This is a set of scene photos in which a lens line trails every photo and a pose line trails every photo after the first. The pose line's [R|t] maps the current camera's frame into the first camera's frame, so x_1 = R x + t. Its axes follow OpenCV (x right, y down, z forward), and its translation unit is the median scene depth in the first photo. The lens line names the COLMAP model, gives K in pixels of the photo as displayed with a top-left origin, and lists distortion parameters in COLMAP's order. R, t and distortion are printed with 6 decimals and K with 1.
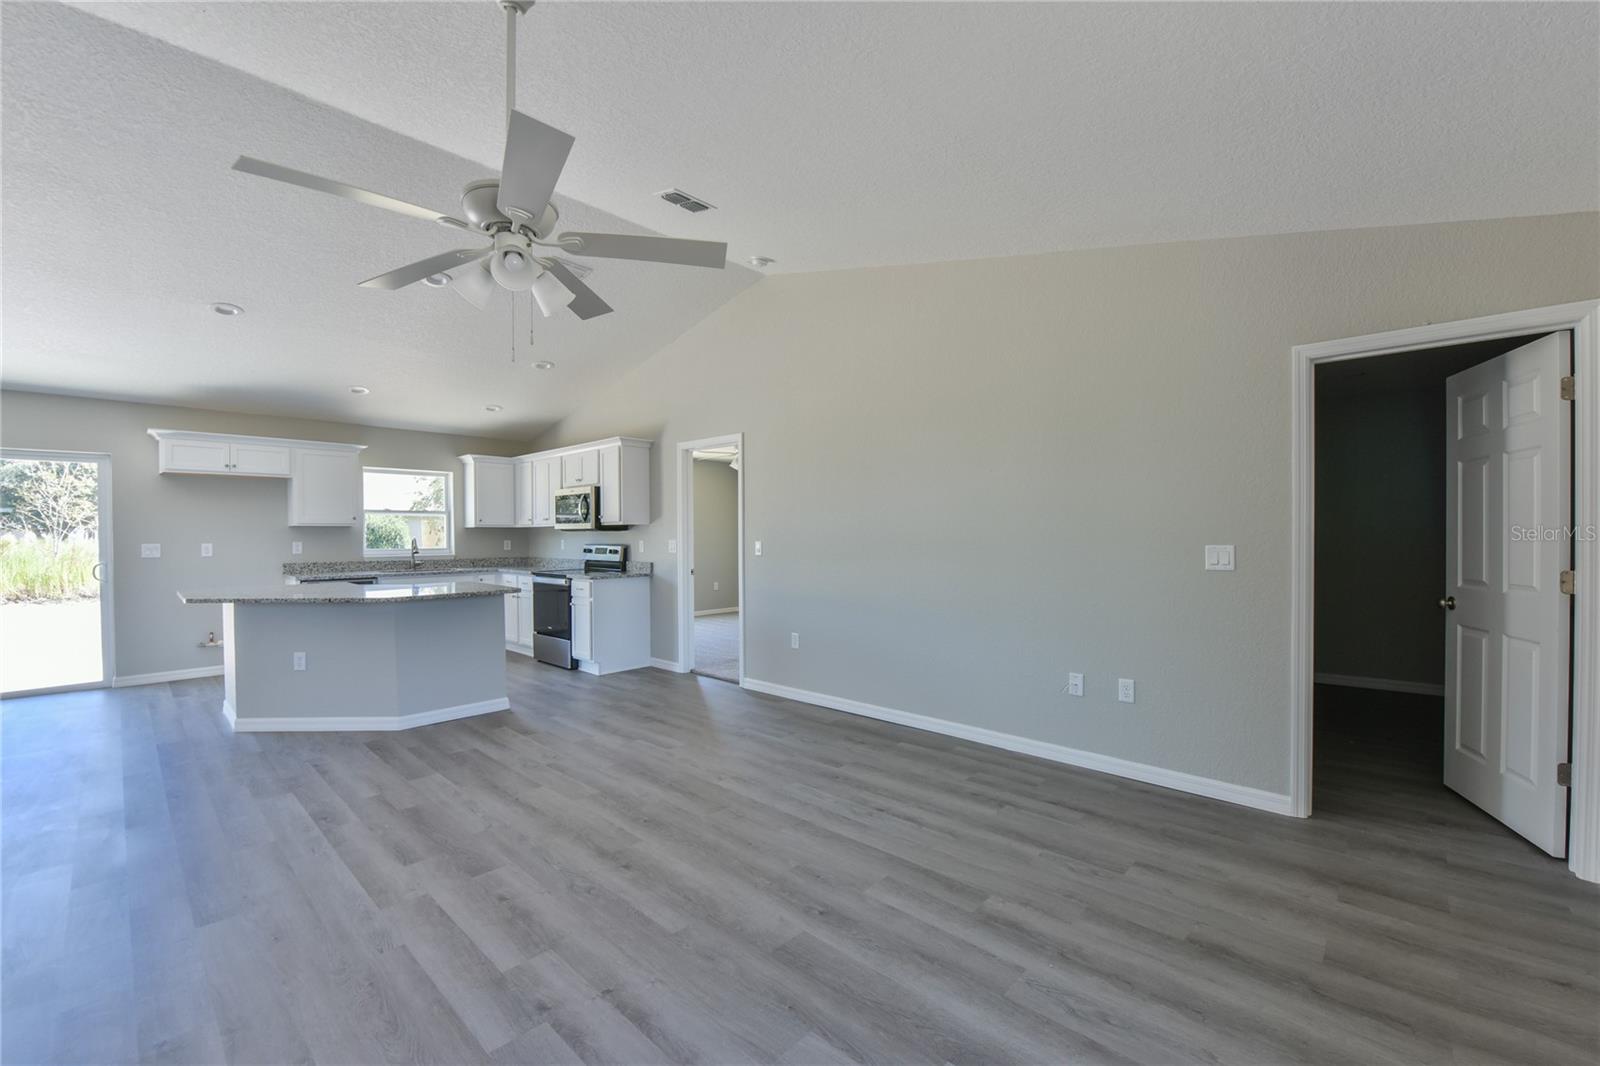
lens RADIAL K [[628.8, 0, 800.0], [0, 628.8, 533.0], [0, 0, 1]] dist [-0.011353, -0.000207]
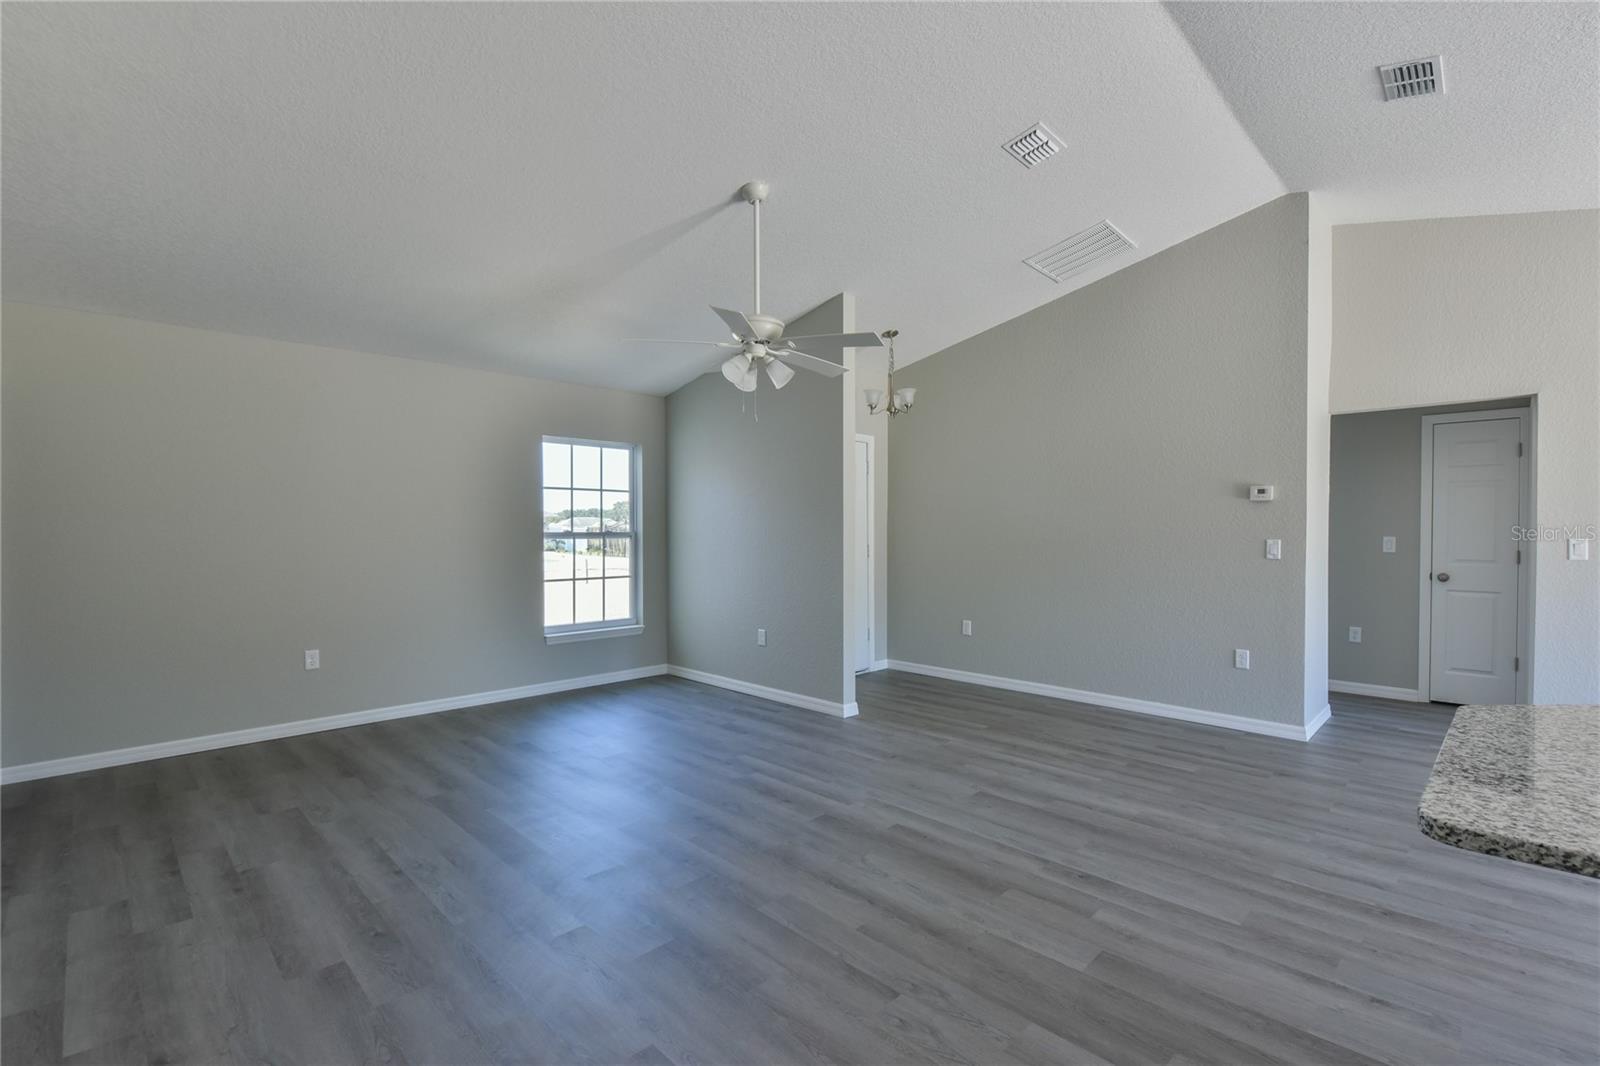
lens RADIAL K [[733.8, 0, 794.5], [0, 733.8, 542.3], [0, 0, 1]] dist [-0.013063, -0.000021]
pose [[-0.998597, 0.005752, 0.052641, -0.425906], [0.006477, 0.999886, 0.013626, 0.009893], [-0.052557, 0.013948, -0.998521, 1.883383]]
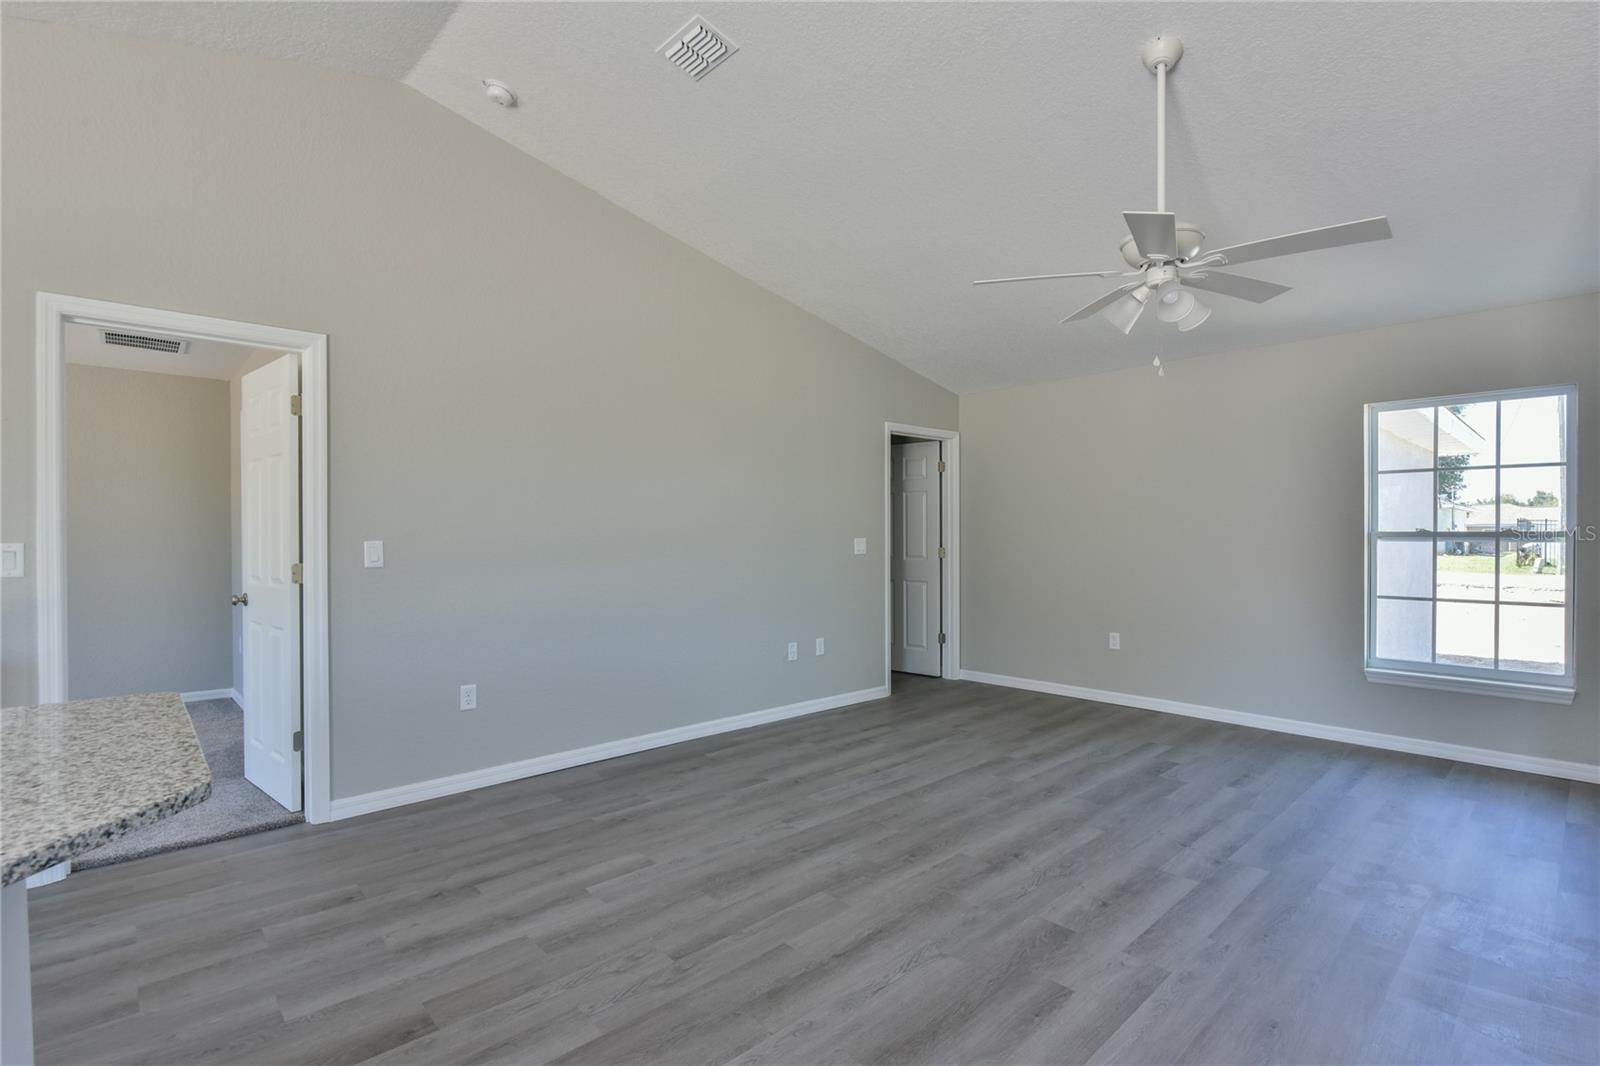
lens RADIAL K [[749.7, 0, 801.9], [0, 749.7, 538.2], [0, 0, 1]] dist [-0.001145, -0.004849]
pose [[0.091147, -0.001743, 0.995836, -1.227227], [-0.000230, 0.999998, 0.001771, 0.016220], [-0.995837, -0.000390, 0.091146, 1.003520]]
